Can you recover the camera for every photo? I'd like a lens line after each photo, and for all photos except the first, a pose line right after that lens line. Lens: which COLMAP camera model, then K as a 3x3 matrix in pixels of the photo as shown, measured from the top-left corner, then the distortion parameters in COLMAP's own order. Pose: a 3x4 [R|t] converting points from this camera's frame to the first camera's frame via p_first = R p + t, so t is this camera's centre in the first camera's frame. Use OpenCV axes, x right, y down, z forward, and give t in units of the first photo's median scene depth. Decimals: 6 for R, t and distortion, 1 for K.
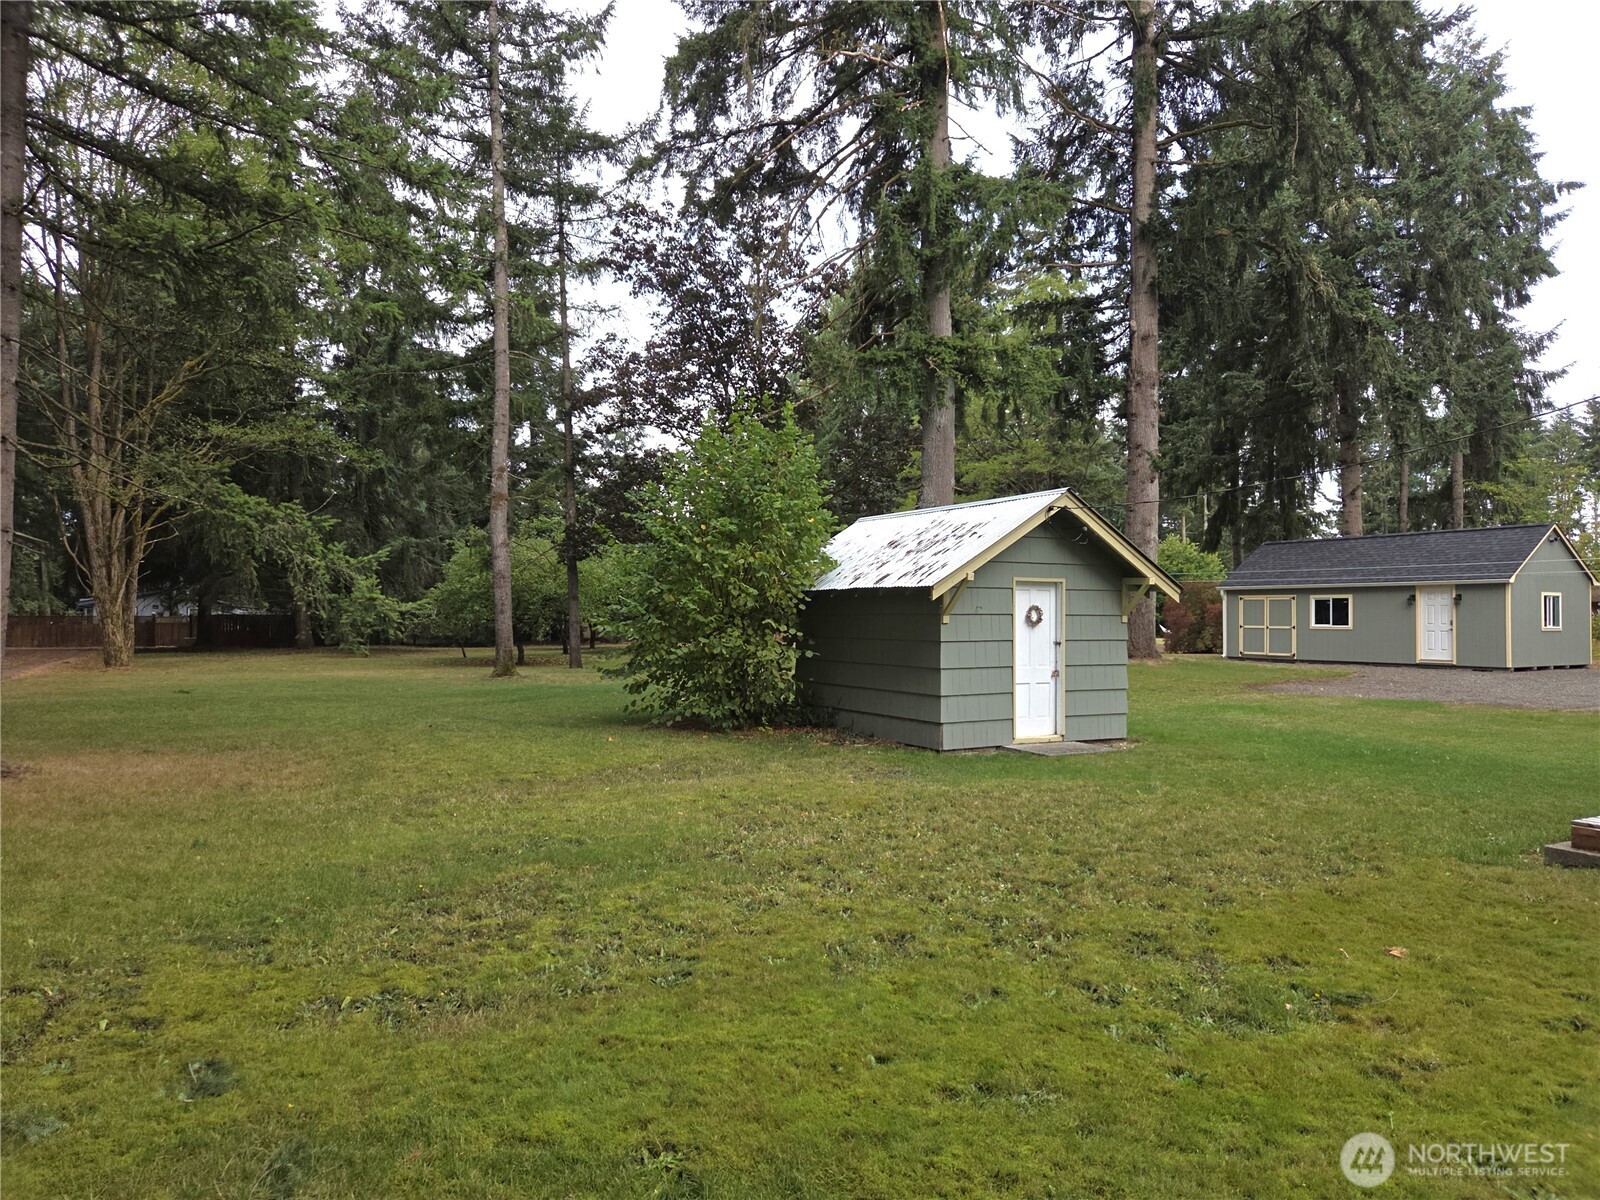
lens RADIAL K [[1075.1, 0, 804.2], [0, 1075.1, 603.3], [0, 0, 1]] dist [0.071607, -0.046802]
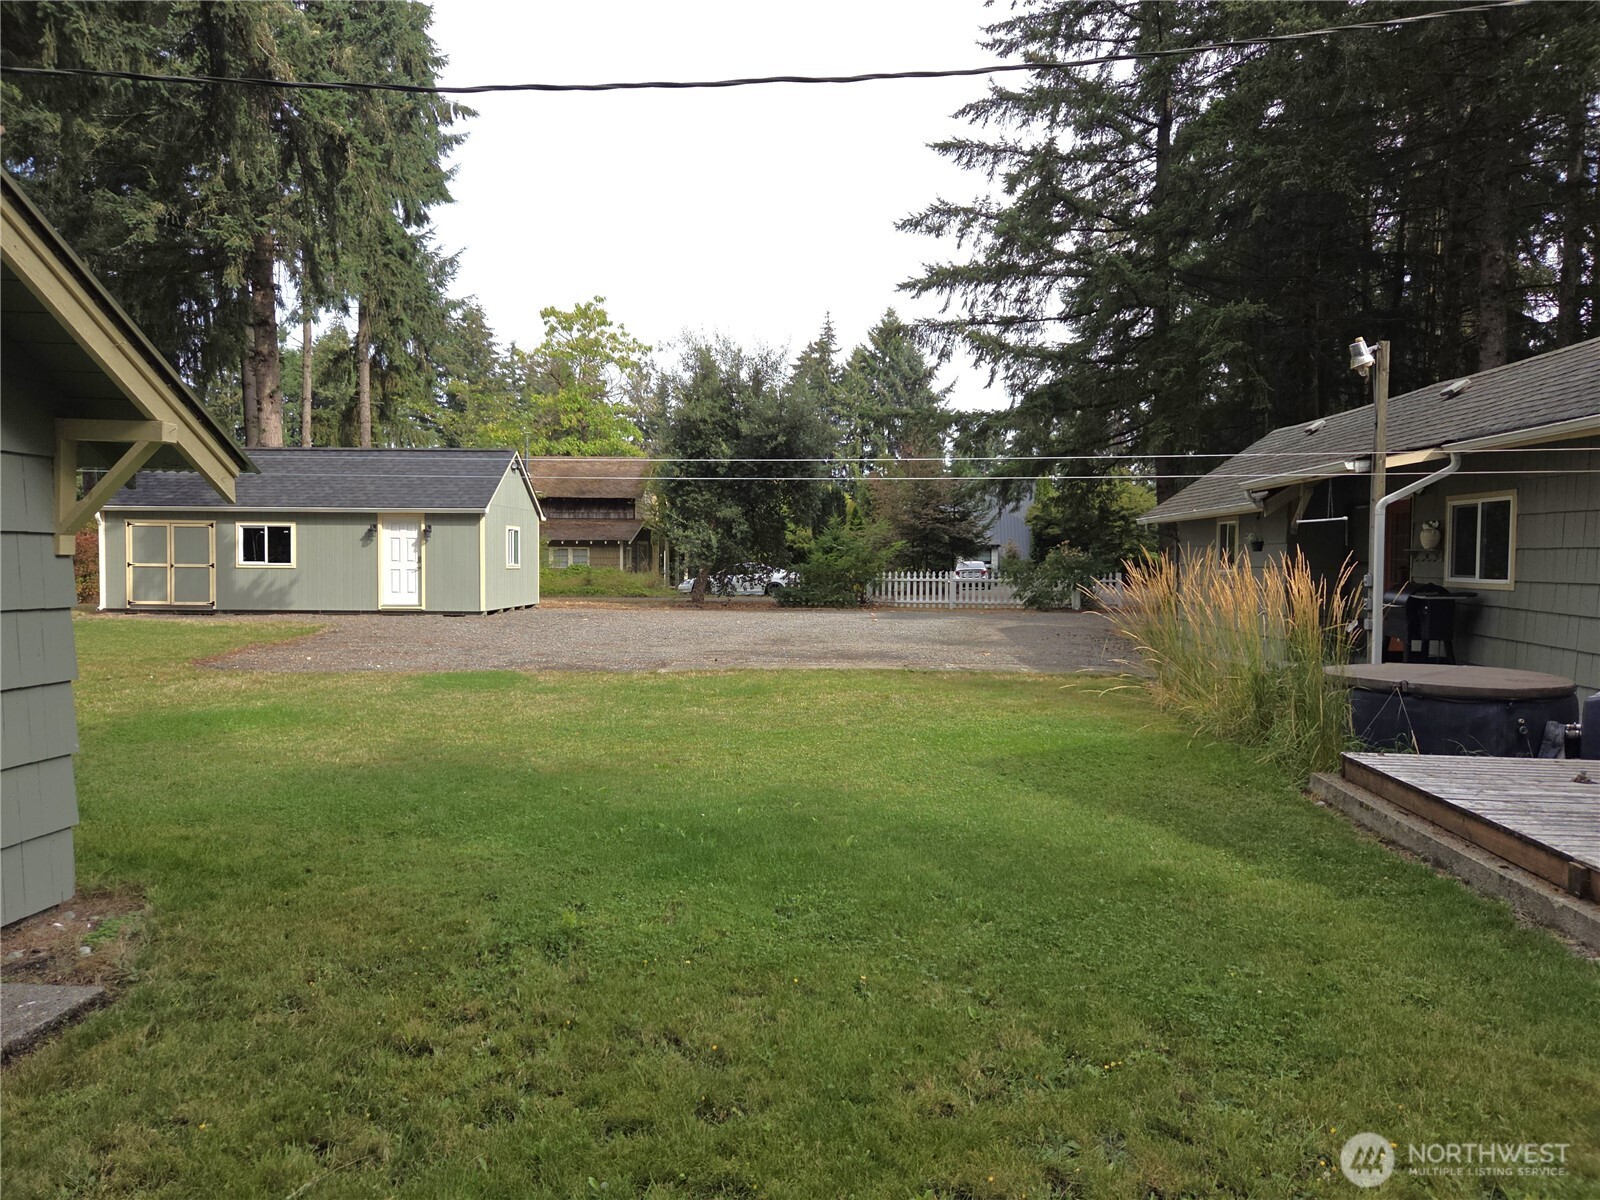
lens RADIAL K [[1075.1, 0, 812.2], [0, 1075.1, 594.4], [0, 0, 1]] dist [0.071607, -0.046802]
pose [[0.552300, -0.026827, 0.833214, 0.062192], [-0.015880, 0.998962, 0.042690, 0.003774], [-0.833494, -0.036809, 0.551301, 0.263111]]
